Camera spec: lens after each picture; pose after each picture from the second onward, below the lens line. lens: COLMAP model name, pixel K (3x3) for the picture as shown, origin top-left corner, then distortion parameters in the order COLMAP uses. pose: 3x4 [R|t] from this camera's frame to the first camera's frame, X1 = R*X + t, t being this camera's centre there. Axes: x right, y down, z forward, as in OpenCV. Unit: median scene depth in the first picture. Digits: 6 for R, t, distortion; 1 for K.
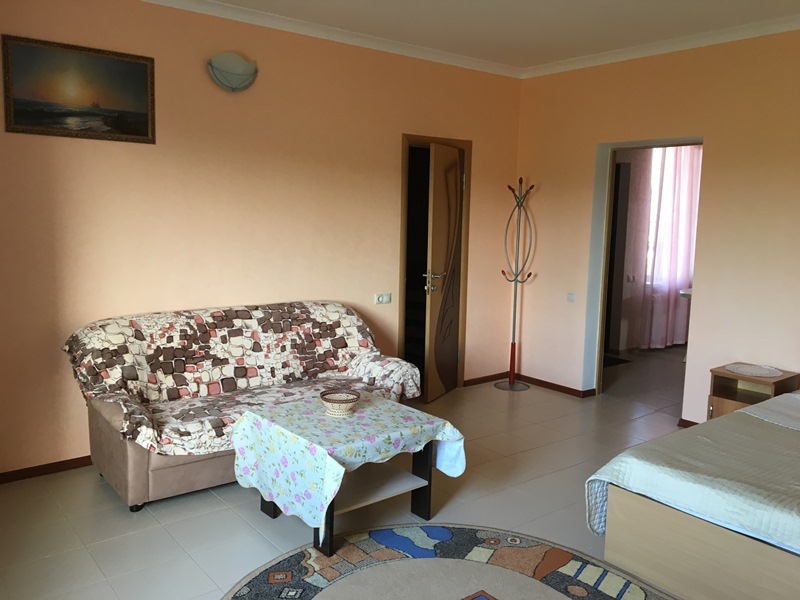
lens RADIAL K [[665.6, 0, 400.0], [0, 665.6, 300.0], [0, 0, 1]] dist [0.089162, -0.138393]
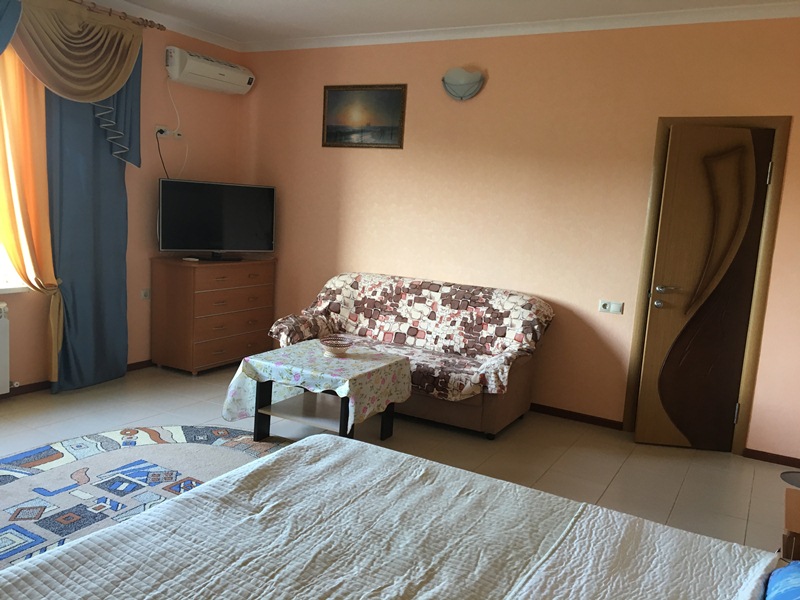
lens RADIAL K [[665.6, 0, 400.0], [0, 665.6, 300.0], [0, 0, 1]] dist [0.089162, -0.138393]
pose [[0.380933, 0.138241, -0.914210, 0.845470], [-0.177982, 0.981231, 0.074214, -0.034132], [0.907310, 0.134442, 0.398388, 0.487084]]
